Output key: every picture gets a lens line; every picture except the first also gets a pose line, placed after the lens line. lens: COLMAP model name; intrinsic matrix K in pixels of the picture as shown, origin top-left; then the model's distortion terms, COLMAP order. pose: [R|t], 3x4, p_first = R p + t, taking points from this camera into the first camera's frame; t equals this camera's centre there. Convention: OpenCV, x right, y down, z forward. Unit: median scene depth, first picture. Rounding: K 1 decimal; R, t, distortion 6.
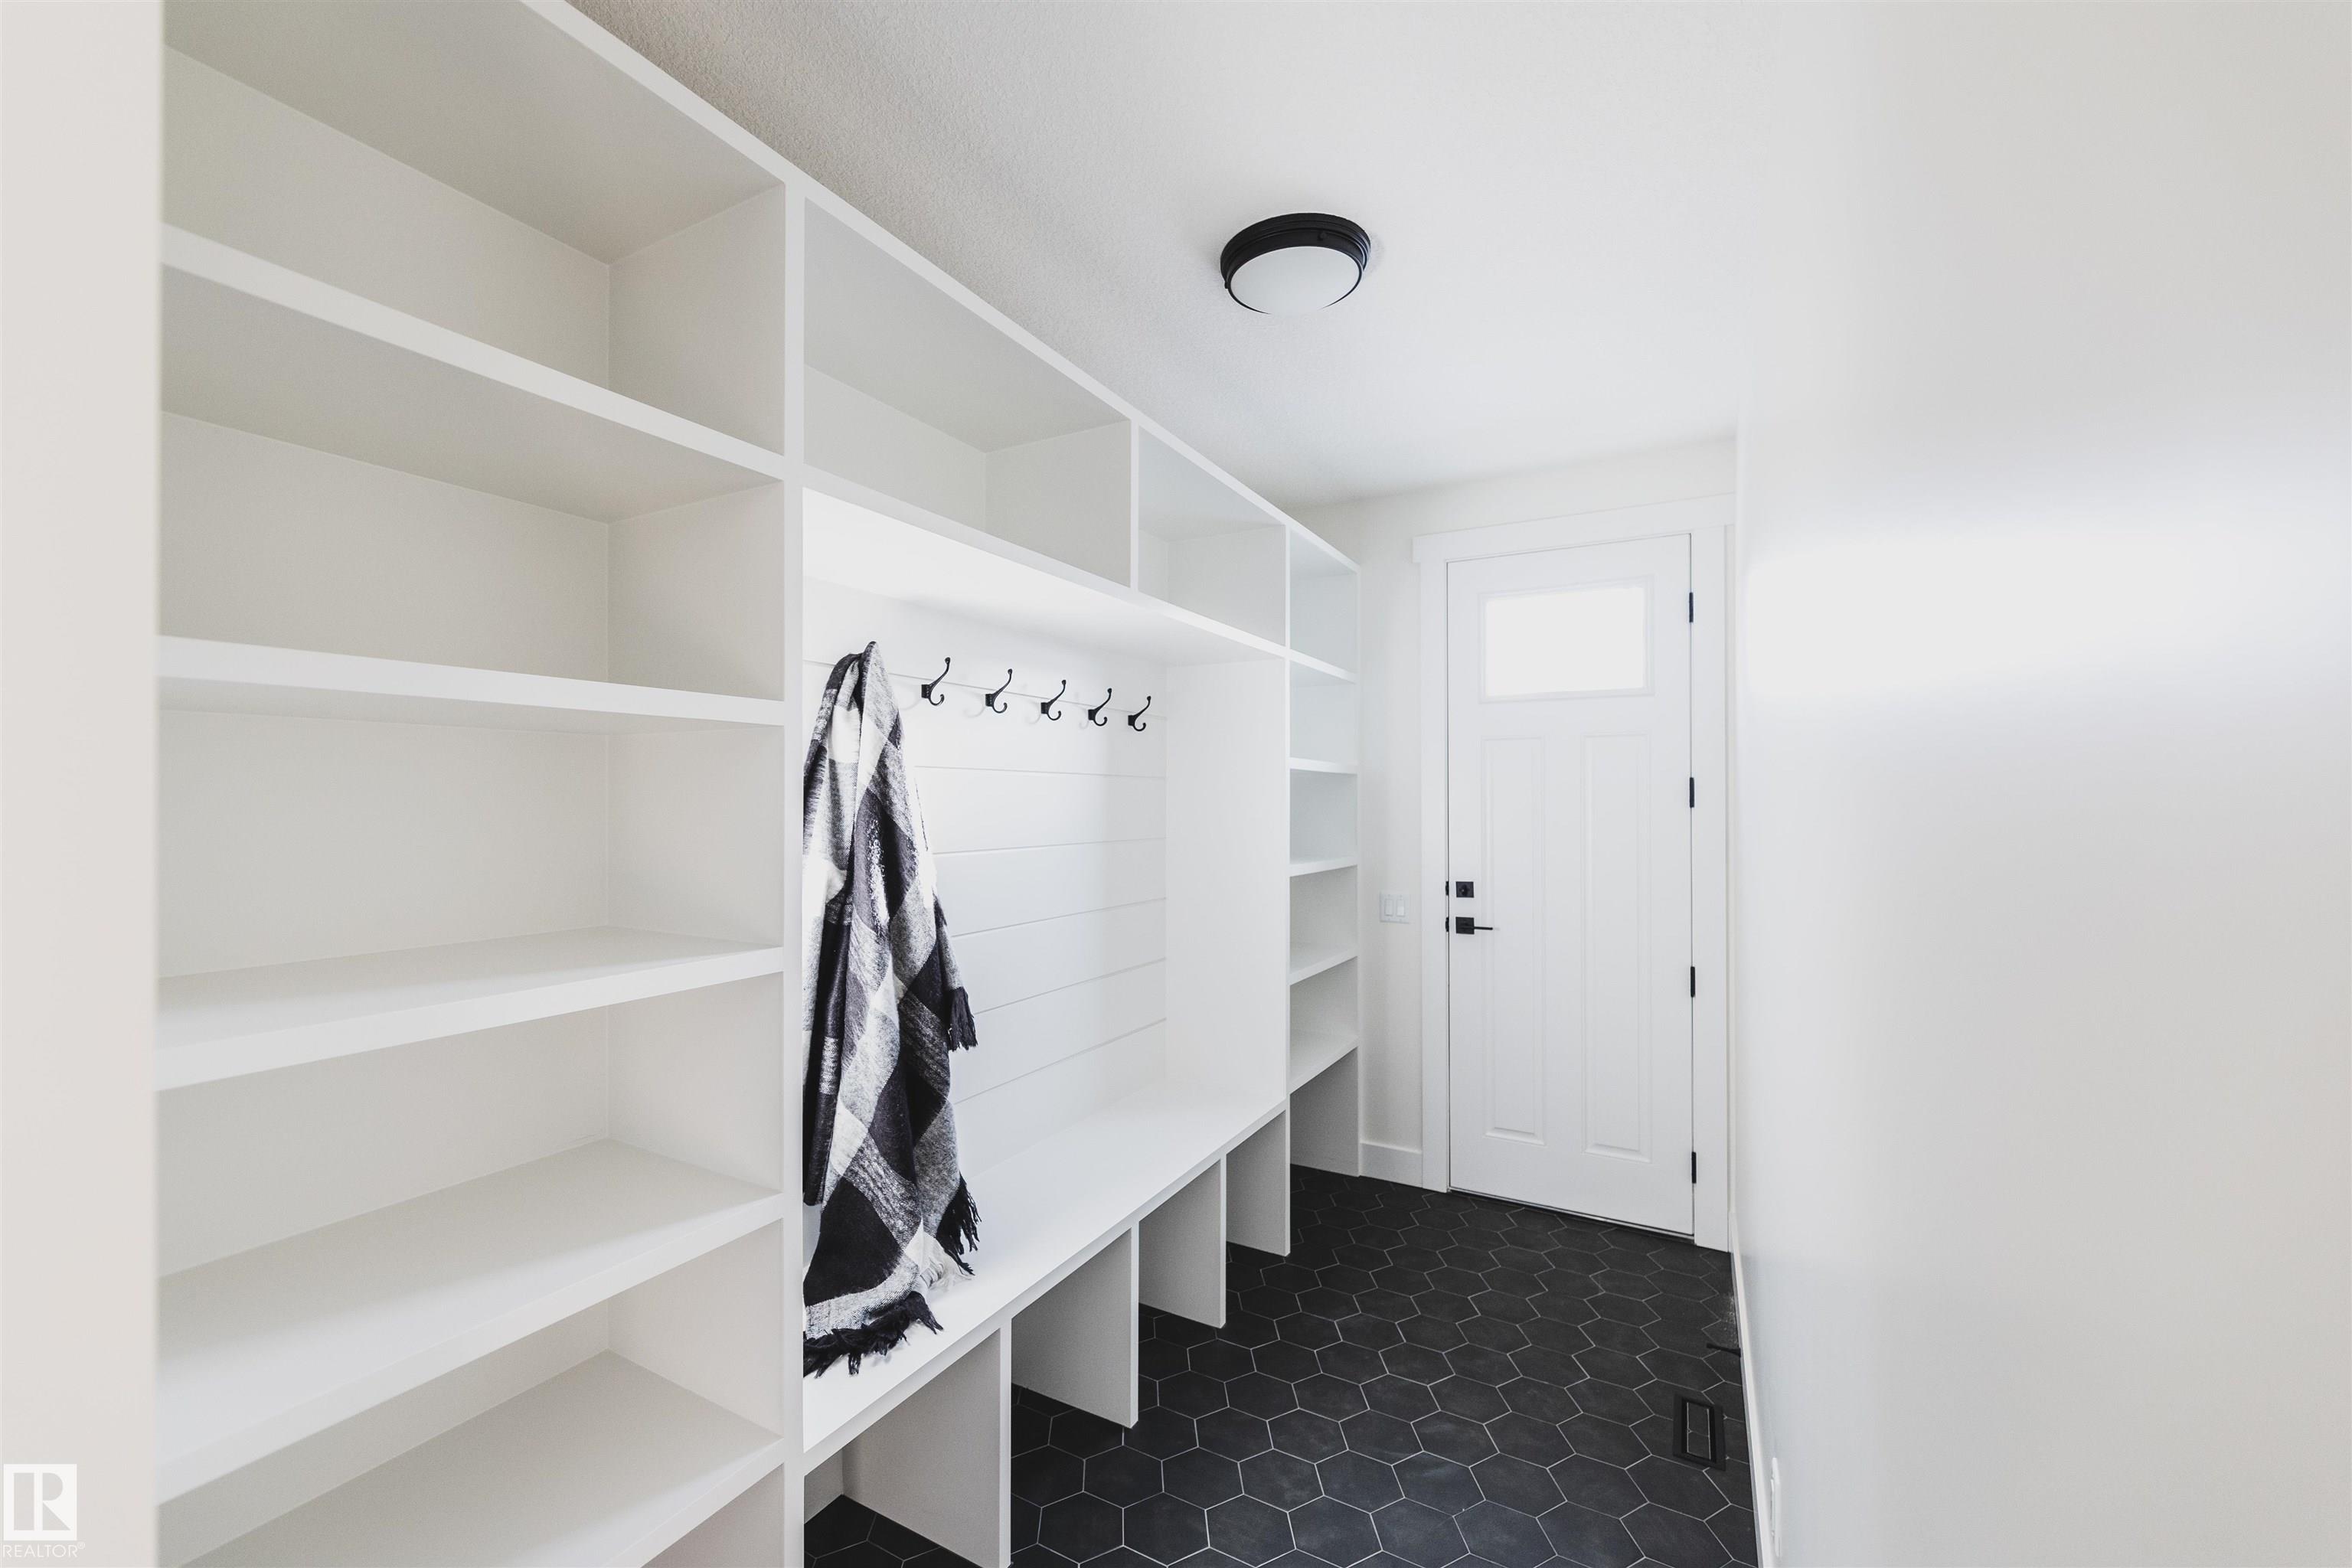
lens RADIAL K [[968.6, 0, 1170.3], [0, 968.6, 788.2], [0, 0, 1]] dist [0.002312, 0.000067]
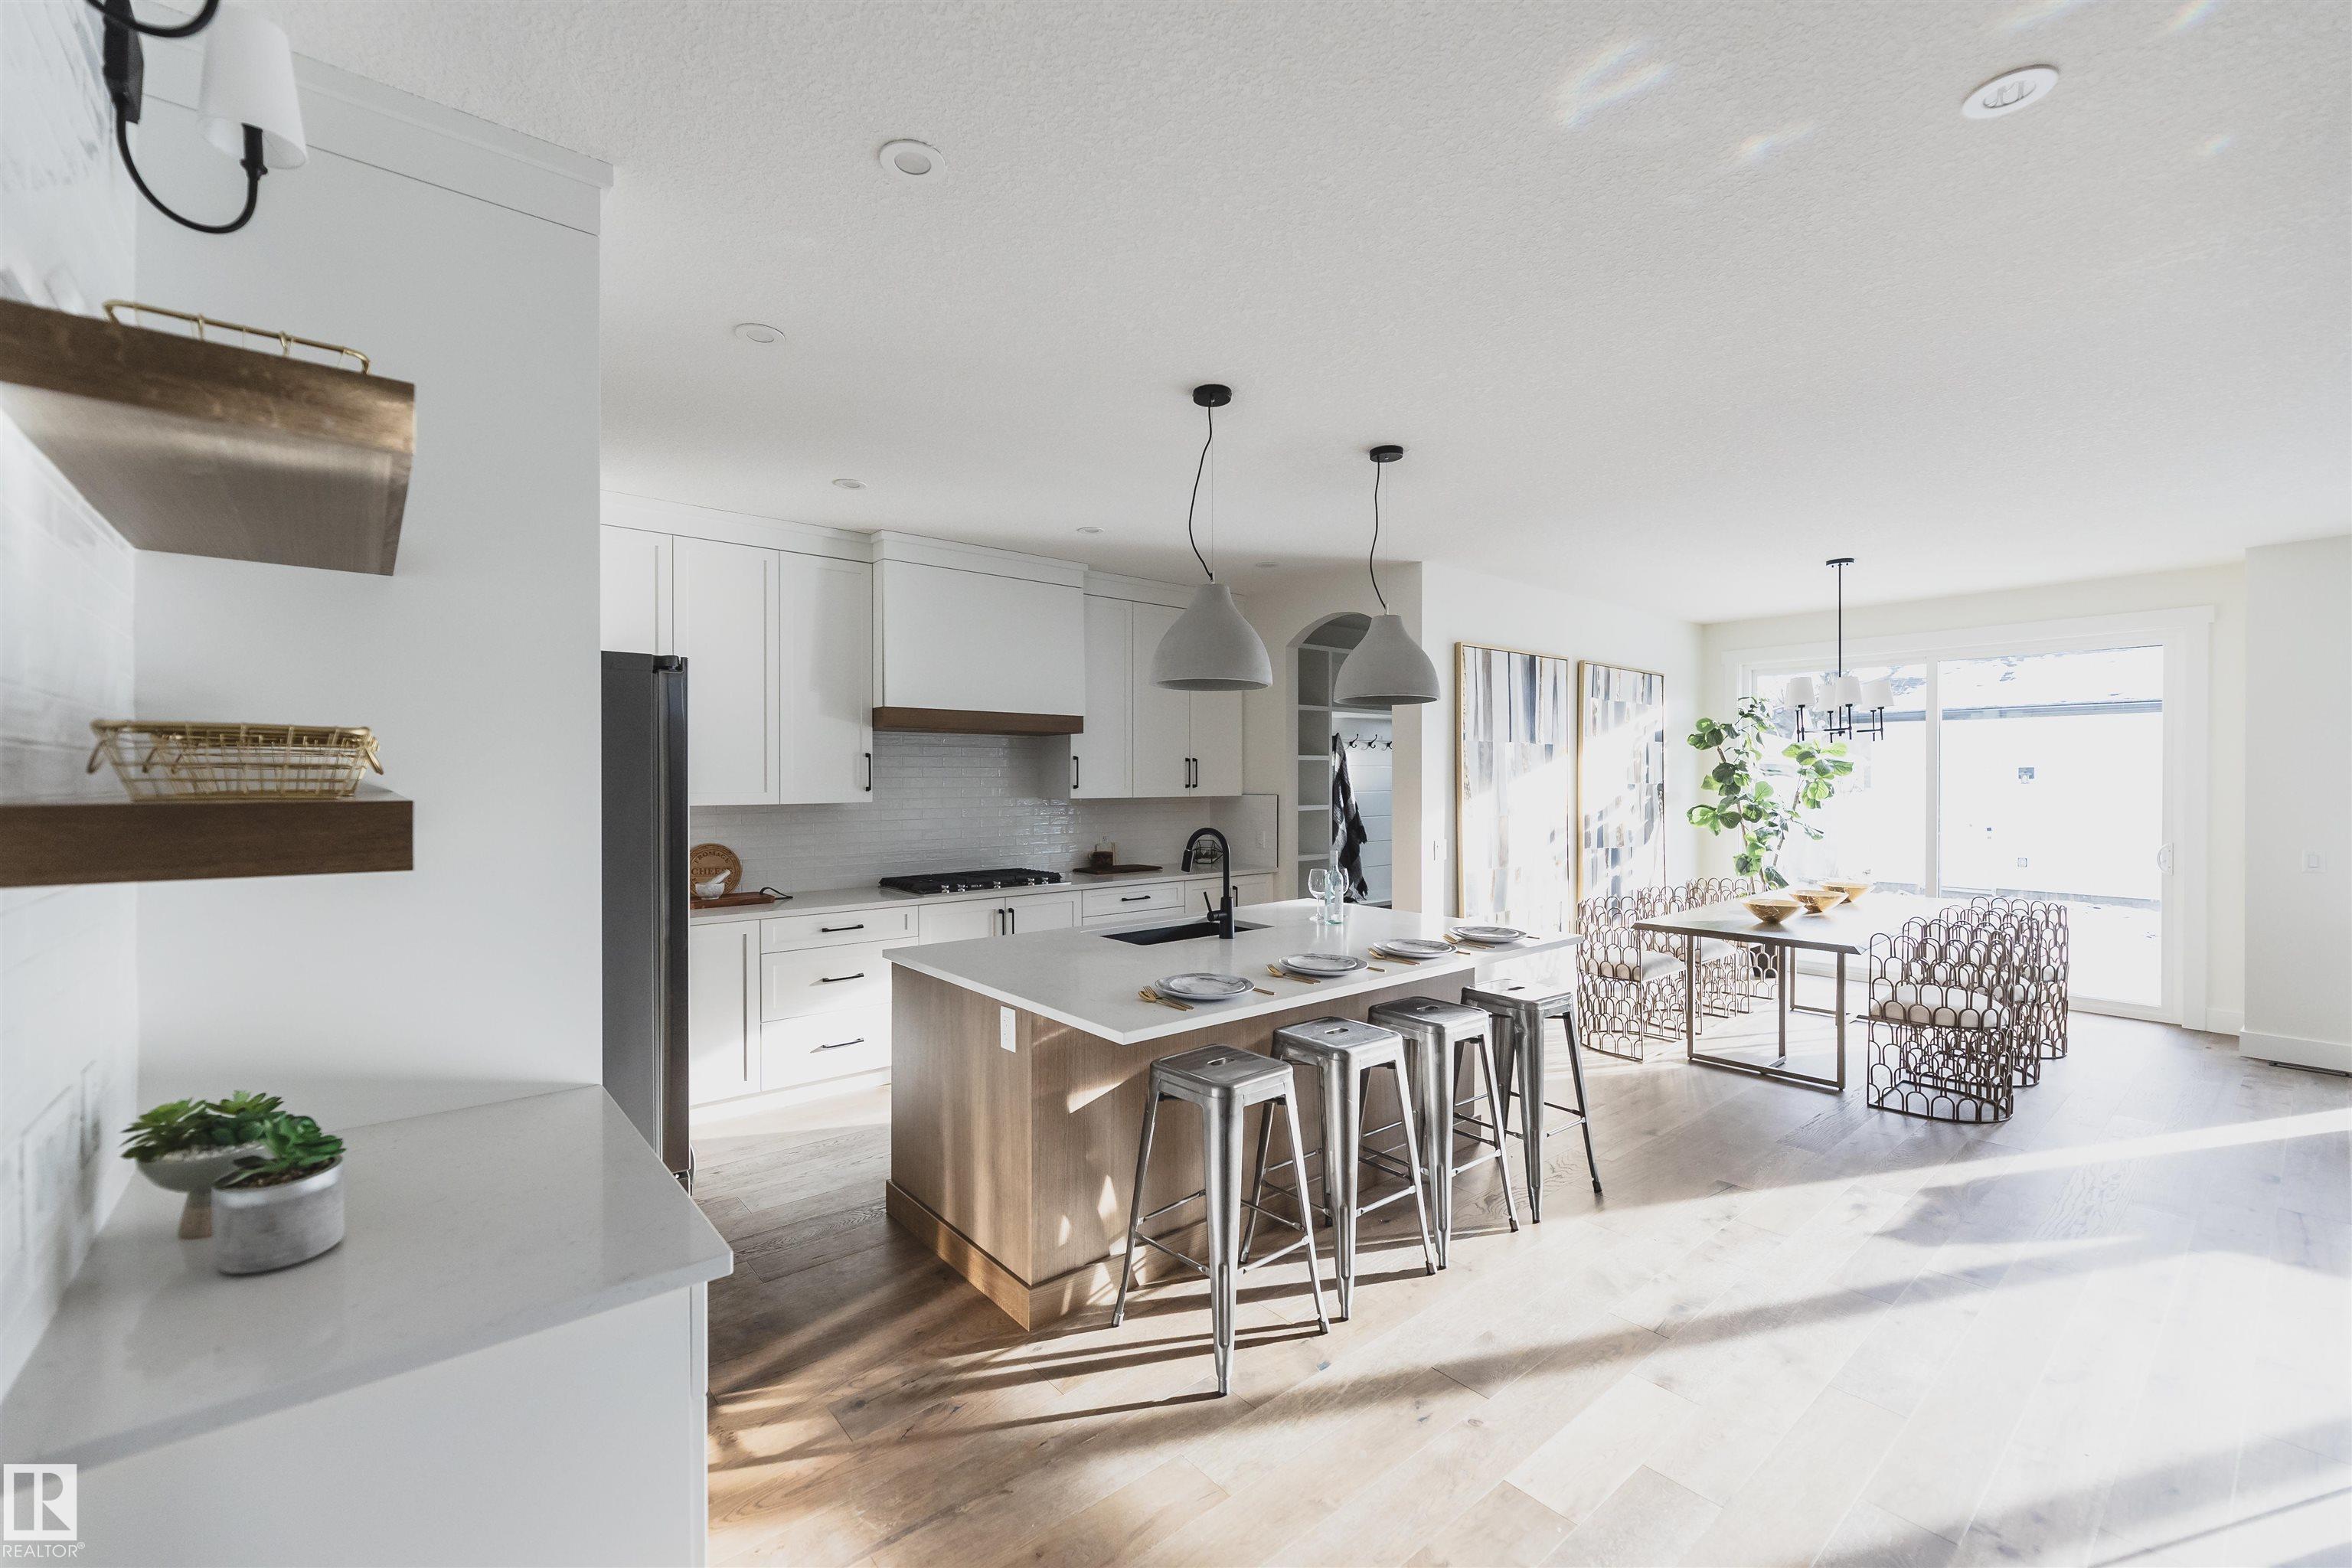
lens RADIAL K [[968.6, 0, 1179.8], [0, 968.6, 781.1], [0, 0, 1]] dist [0.002312, 0.000067]
pose [[0.927899, -0.001723, -0.372828, 0.528753], [0.004847, 0.999961, 0.007440, 0.001196], [0.372800, -0.008711, 0.927871, -2.758252]]
